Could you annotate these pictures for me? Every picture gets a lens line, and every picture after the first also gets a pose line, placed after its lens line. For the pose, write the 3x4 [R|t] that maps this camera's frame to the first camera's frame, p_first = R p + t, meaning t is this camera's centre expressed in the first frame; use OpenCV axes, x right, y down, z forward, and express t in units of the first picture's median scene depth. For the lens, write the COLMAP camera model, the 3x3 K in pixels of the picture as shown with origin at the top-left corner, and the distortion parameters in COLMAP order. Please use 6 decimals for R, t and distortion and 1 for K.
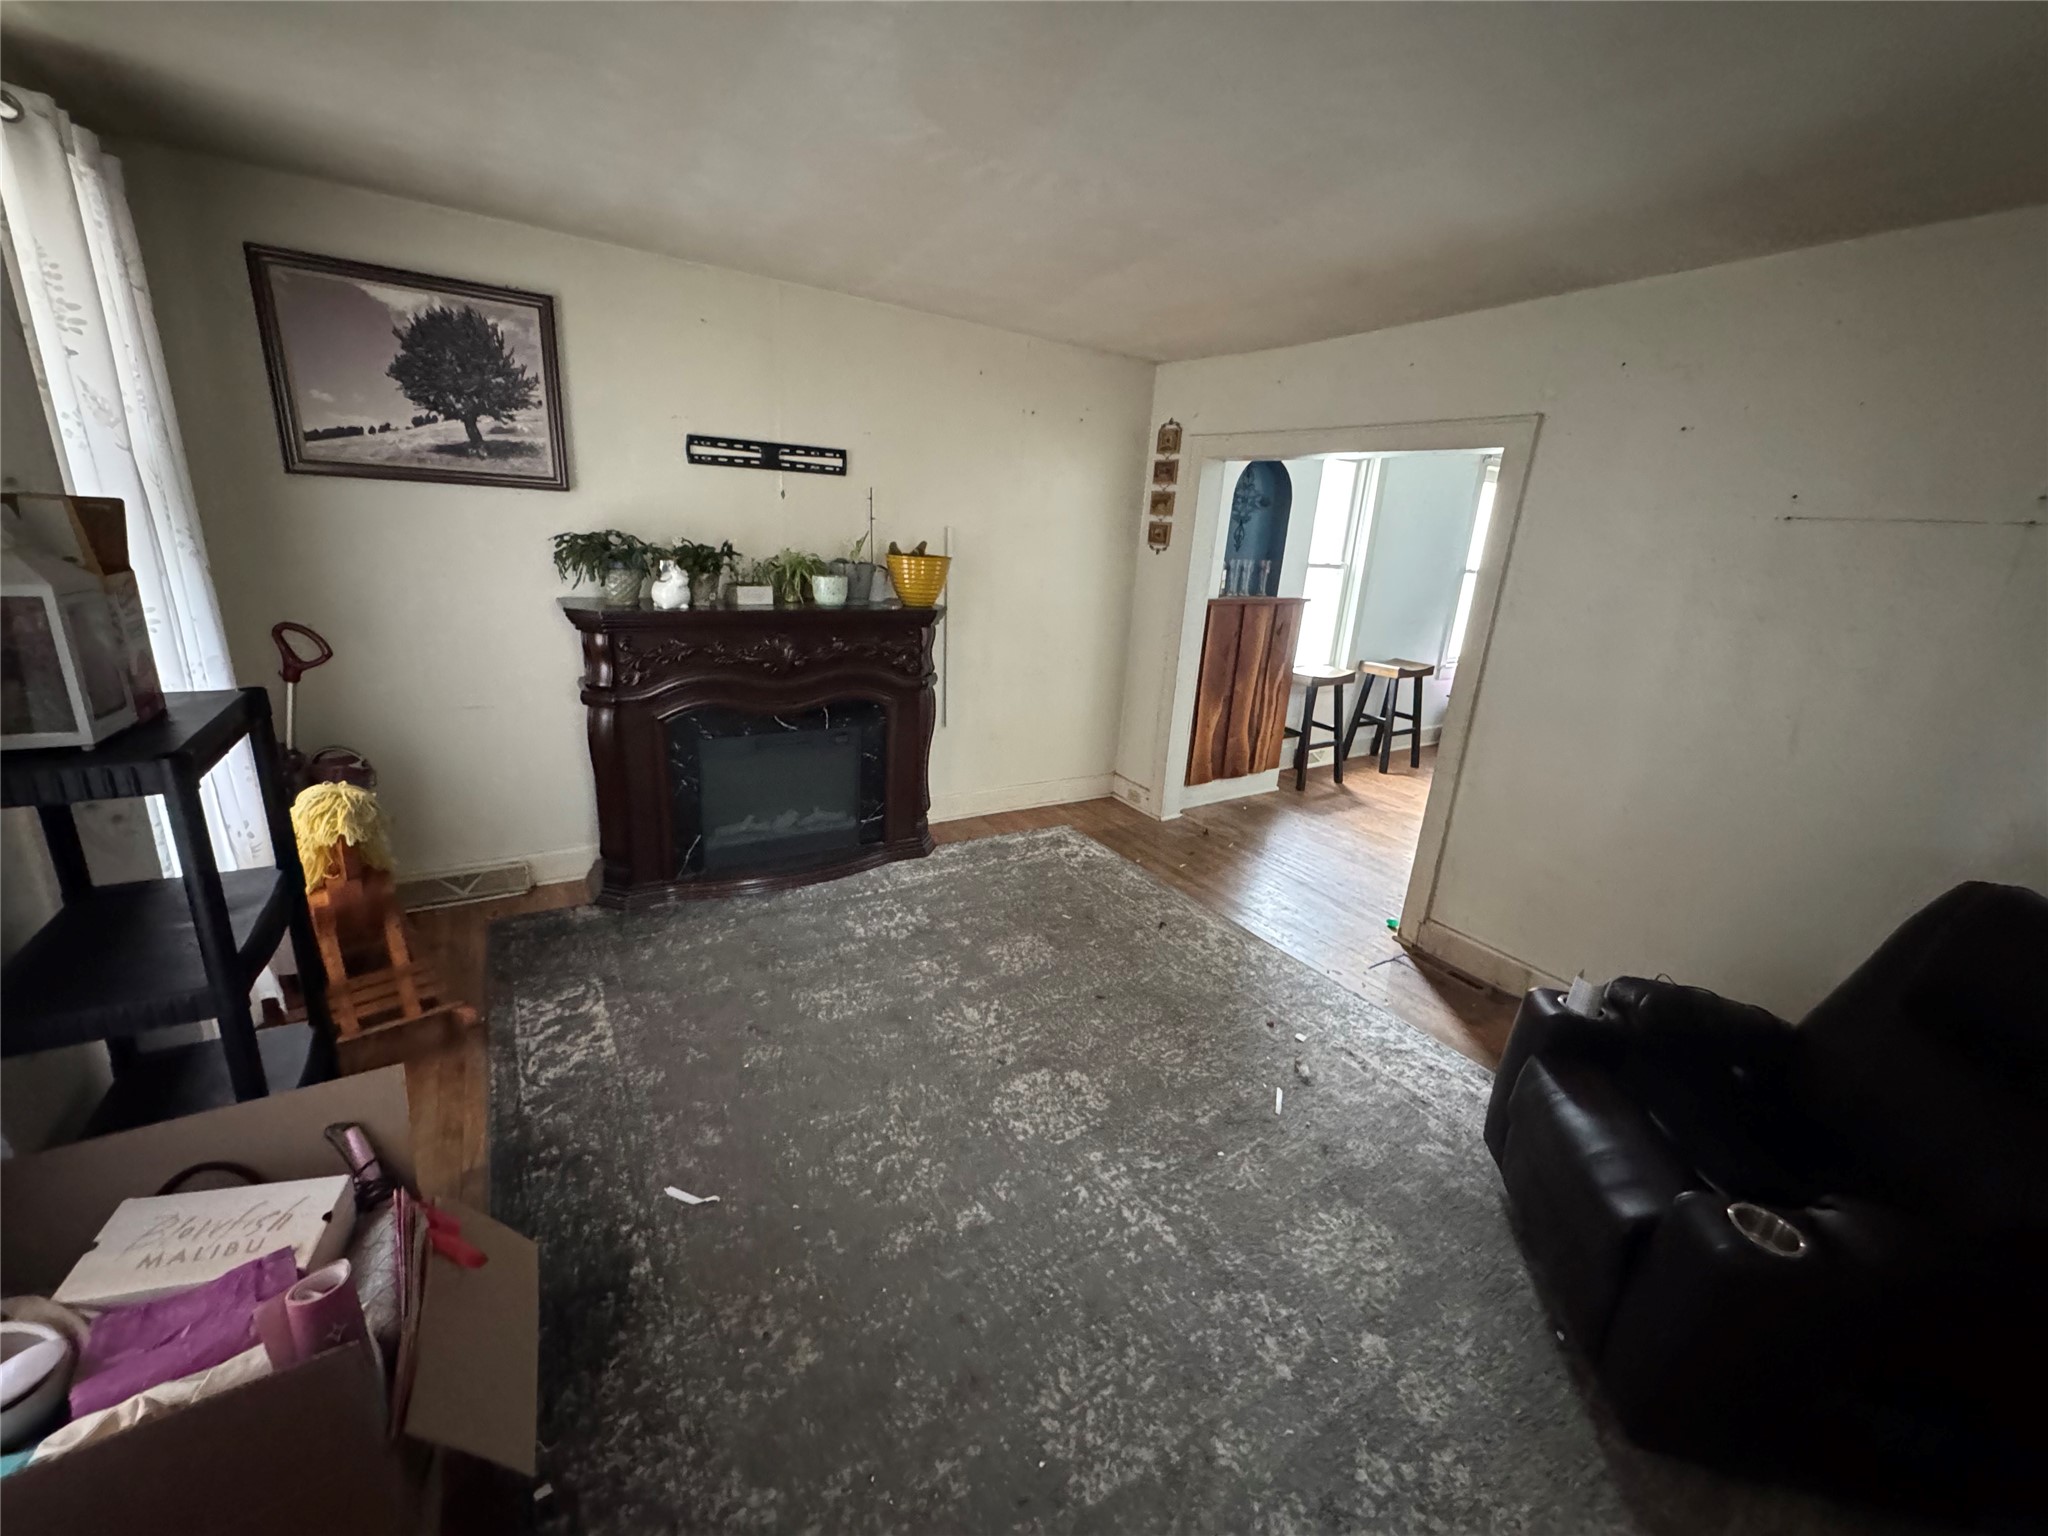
lens RADIAL K [[815.4, 0, 1023.9], [0, 815.4, 763.2], [0, 0, 1]] dist [-0.001052, 0.000692]
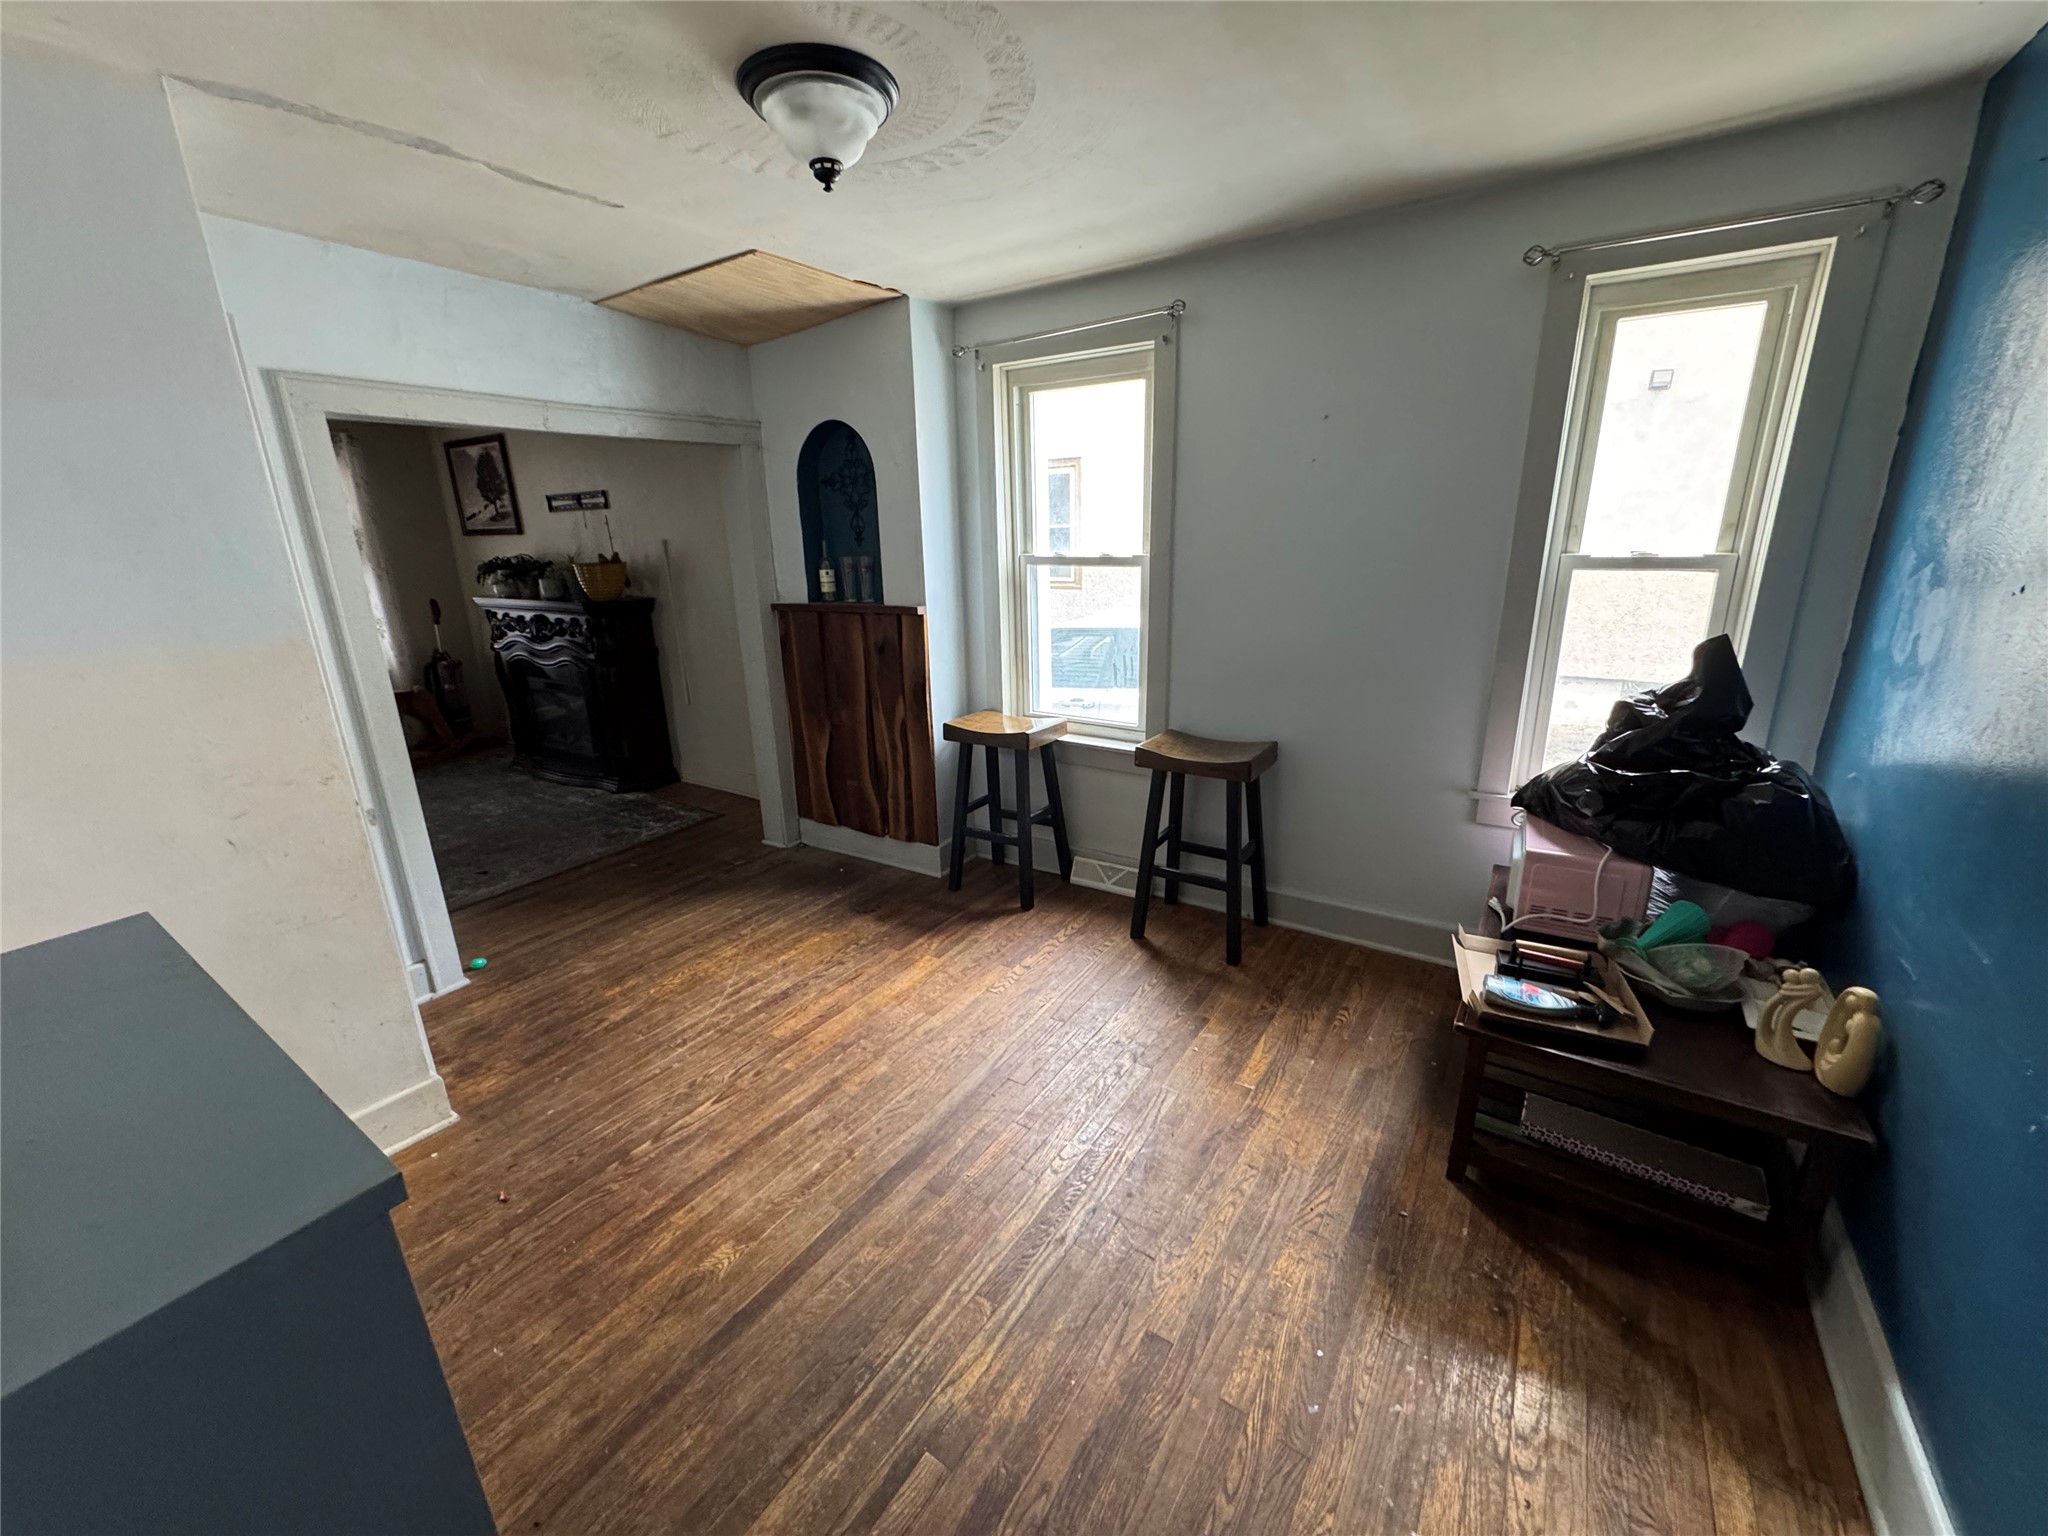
lens RADIAL K [[815.4, 0, 1023.9], [0, 815.4, 763.2], [0, 0, 1]] dist [-0.001052, 0.000692]
pose [[0.403791, 0.185553, -0.895837, 1.049432], [-0.214494, 0.971123, 0.104466, -0.168353], [0.889351, 0.149969, 0.431930, 0.814461]]
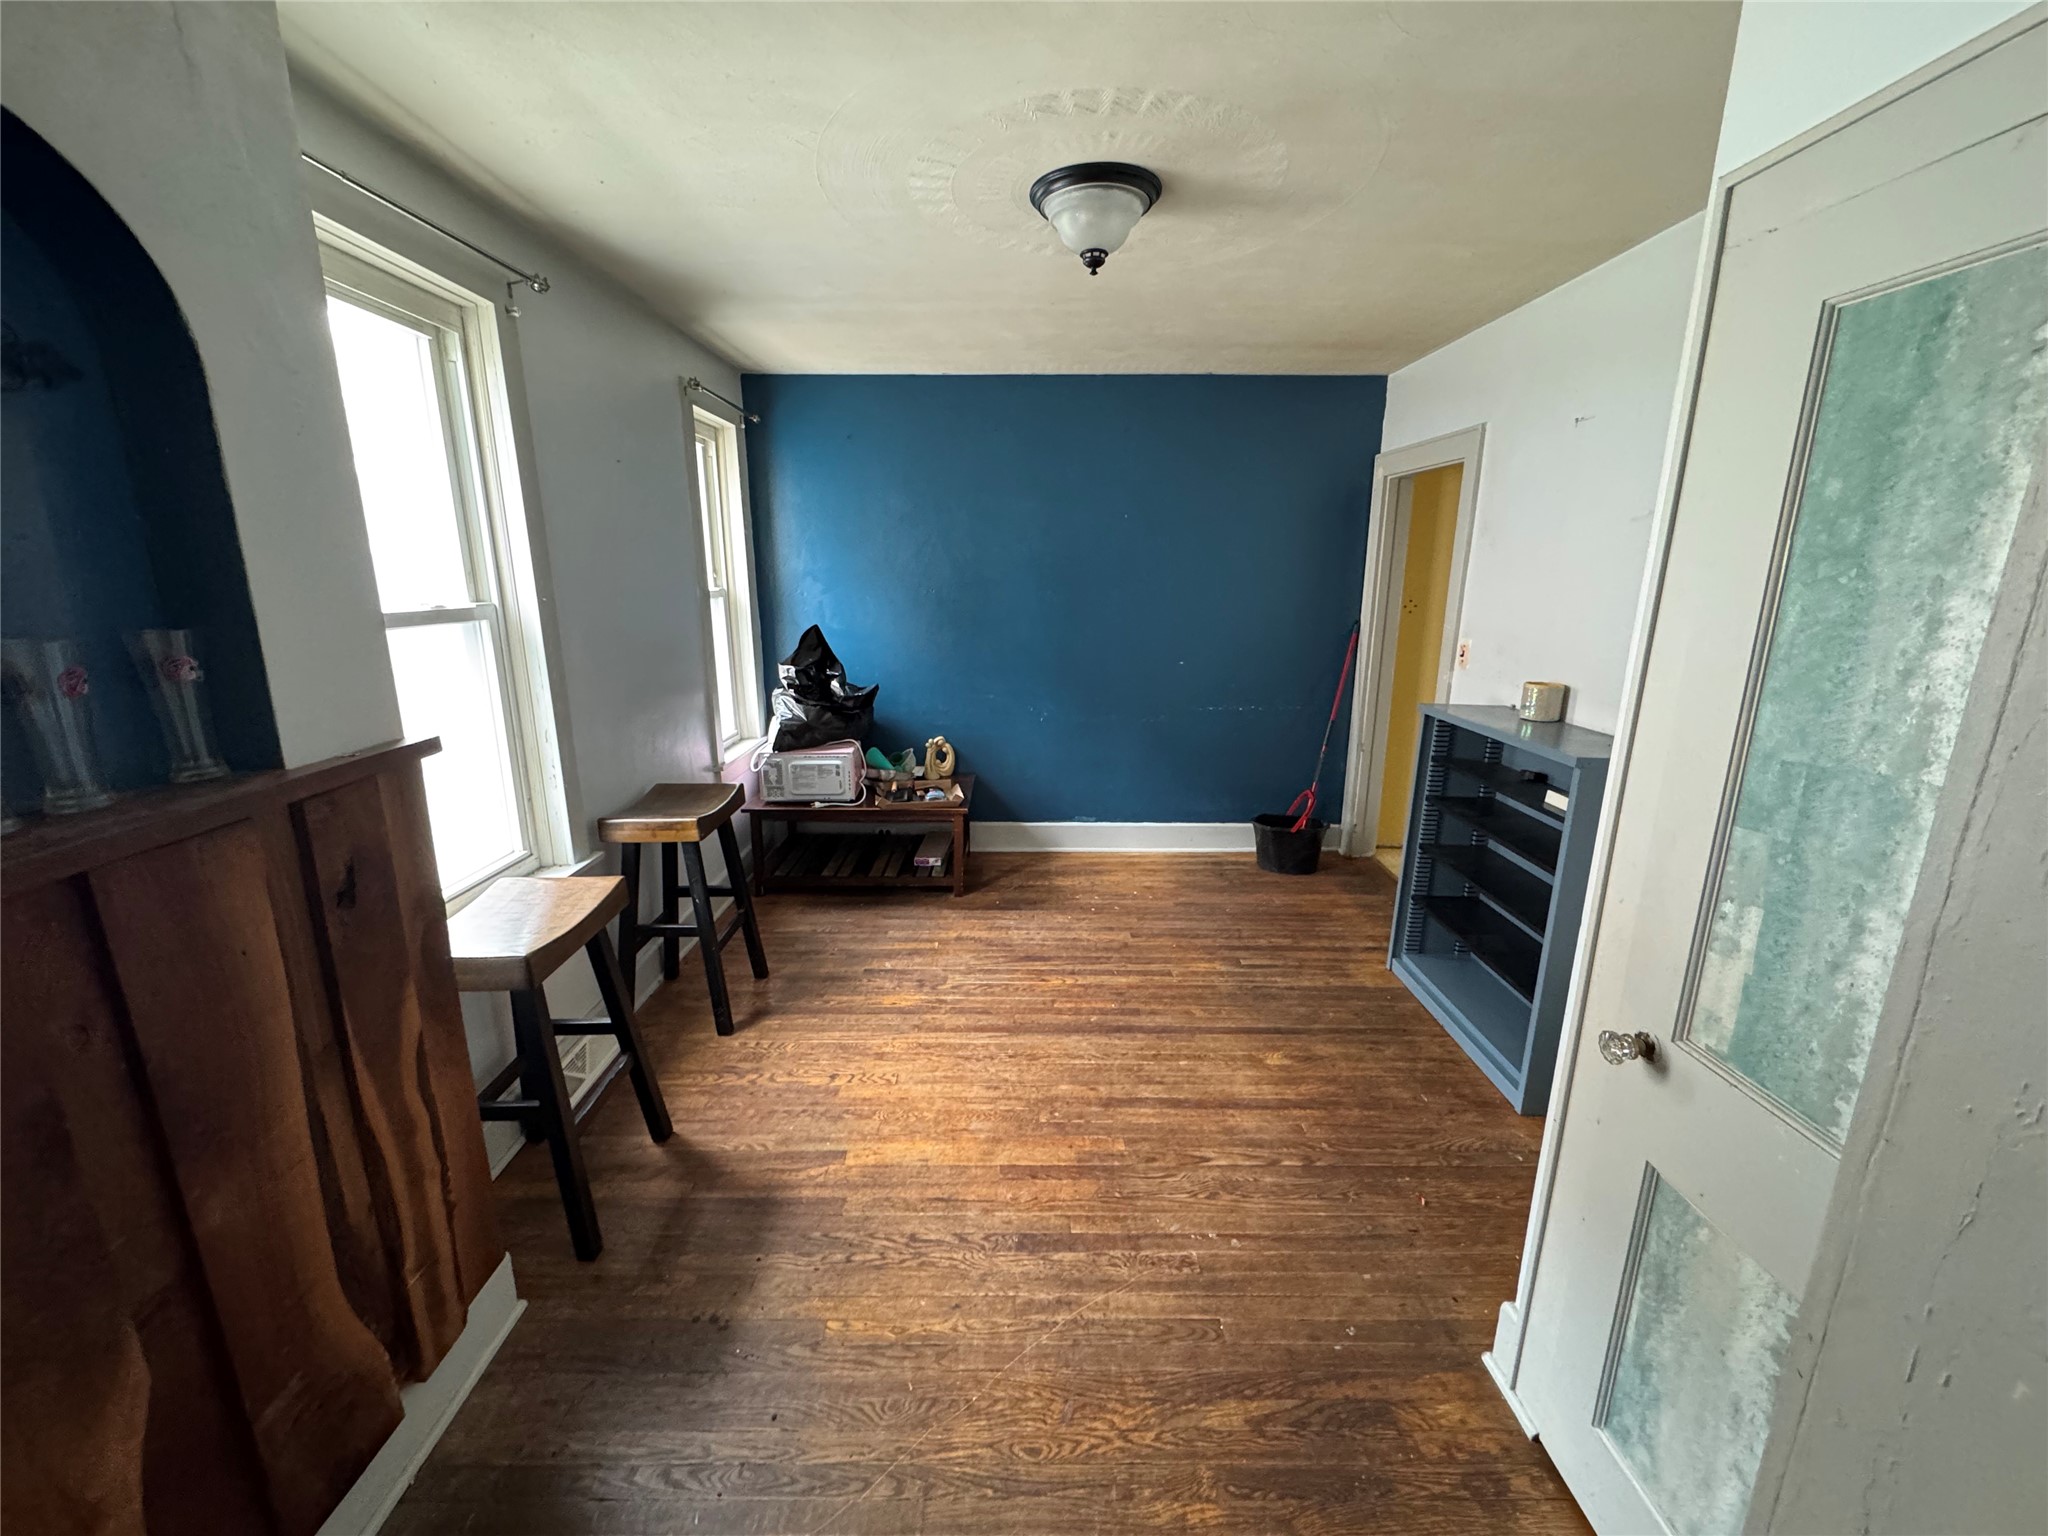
lens RADIAL K [[815.4, 0, 1023.9], [0, 815.4, 763.2], [0, 0, 1]] dist [-0.001052, 0.000692]
pose [[0.537539, -0.255538, 0.803587, 0.232976], [0.272826, 0.954423, 0.121003, -0.174222], [-0.797883, 0.154196, 0.582757, 0.677523]]
